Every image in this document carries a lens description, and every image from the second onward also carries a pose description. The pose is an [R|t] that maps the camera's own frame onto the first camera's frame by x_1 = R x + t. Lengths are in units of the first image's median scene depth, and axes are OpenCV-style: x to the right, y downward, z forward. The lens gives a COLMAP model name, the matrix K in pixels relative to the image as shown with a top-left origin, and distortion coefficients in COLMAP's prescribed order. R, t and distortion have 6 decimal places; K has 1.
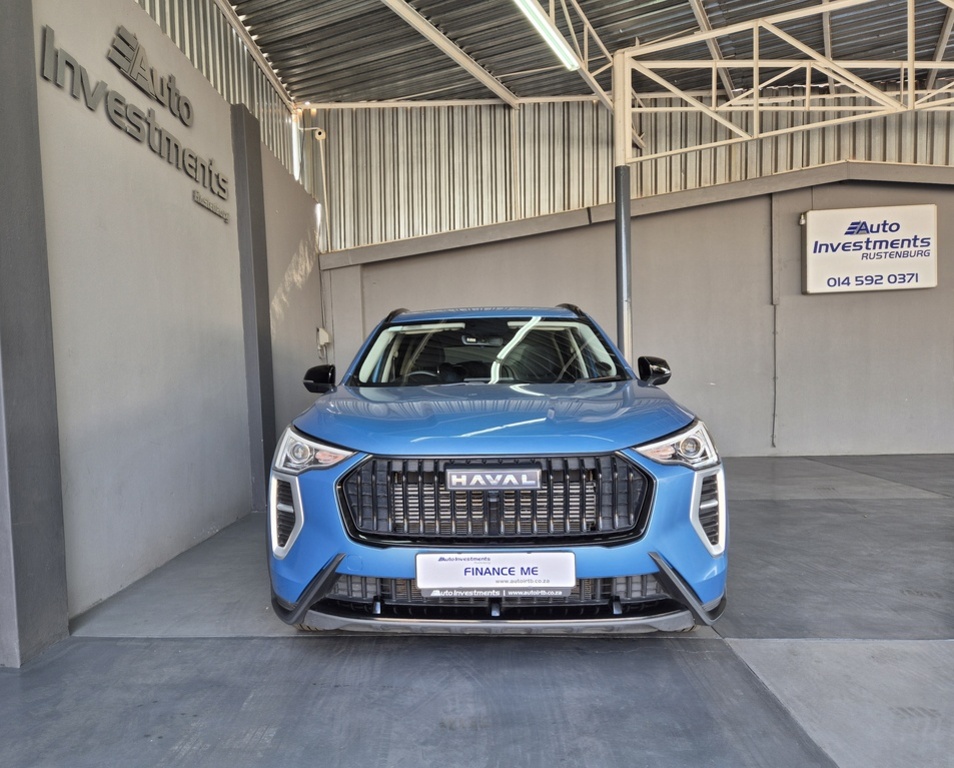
lens RADIAL K [[699.7, 0, 426.0], [0, 699.7, 401.3], [0, 0, 1]] dist [0.071057, -0.071574]
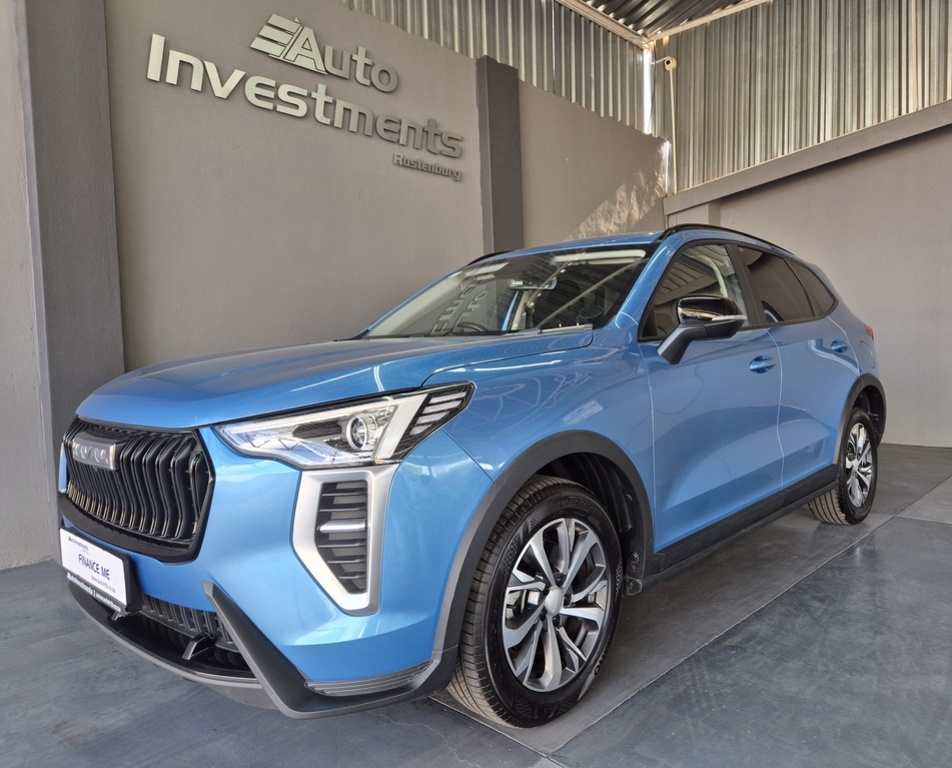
lens RADIAL K [[681.8, 0, 505.2], [0, 681.8, 381.2], [0, 0, 1]] dist [0.058619, -0.056044]
pose [[0.774904, 0.033146, -0.631209, 0.341362], [-0.014340, 0.999289, 0.034870, -0.001835], [0.631916, -0.017969, 0.774828, 0.241747]]
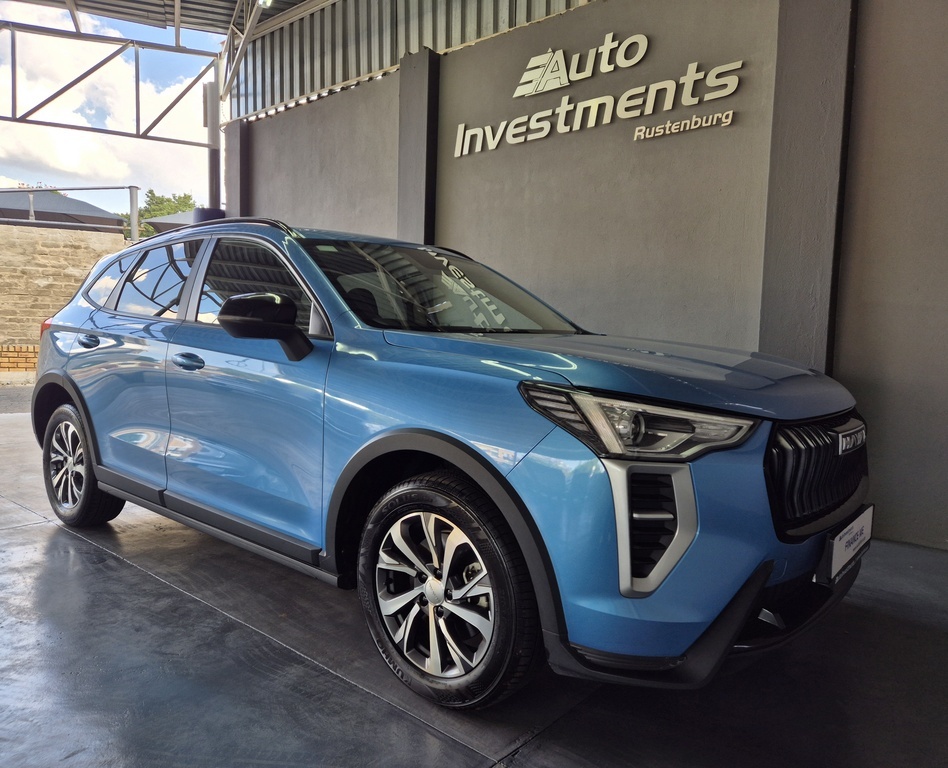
lens RADIAL K [[686.9, 0, 449.6], [0, 686.9, 382.0], [0, 0, 1]] dist [0.046327, -0.003806]
pose [[-0.616812, 0.054893, -0.785194, 0.438052], [-0.036852, 0.994457, 0.098472, -0.035352], [0.786247, 0.089675, -0.611370, 1.072341]]
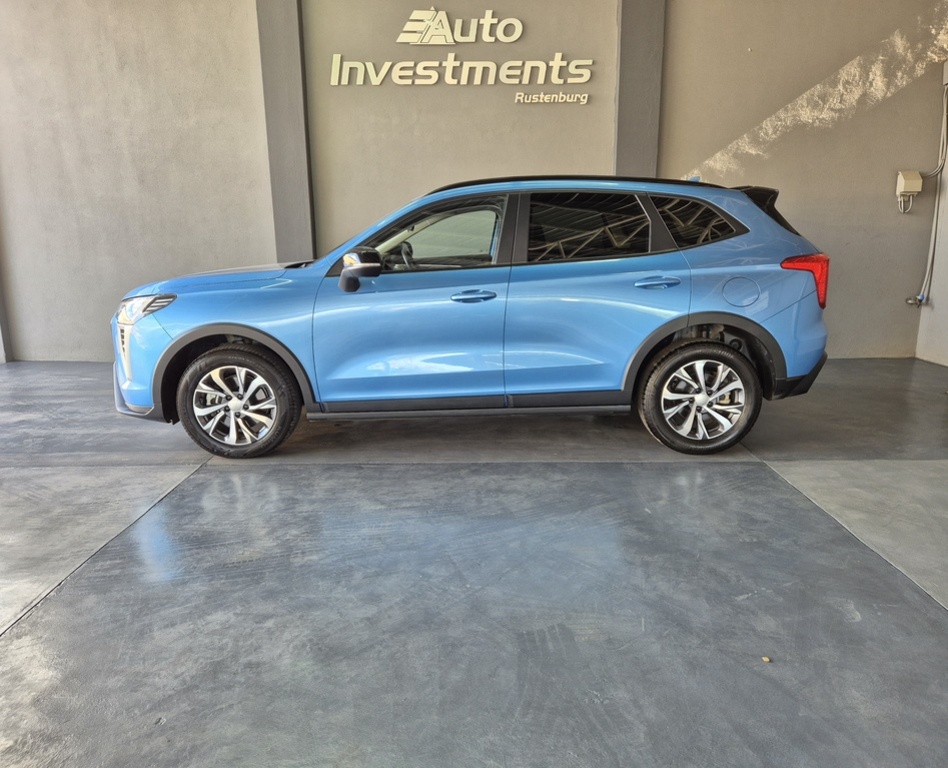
lens RADIAL K [[709.1, 0, 474.0], [0, 709.1, 384.0], [0, 0, 1]] dist [0.046293, -0.004960]
pose [[0.058711, 0.228040, -0.971880, 0.790365], [-0.026423, 0.973573, 0.226841, -0.062536], [0.997925, 0.012362, 0.063185, 0.650924]]
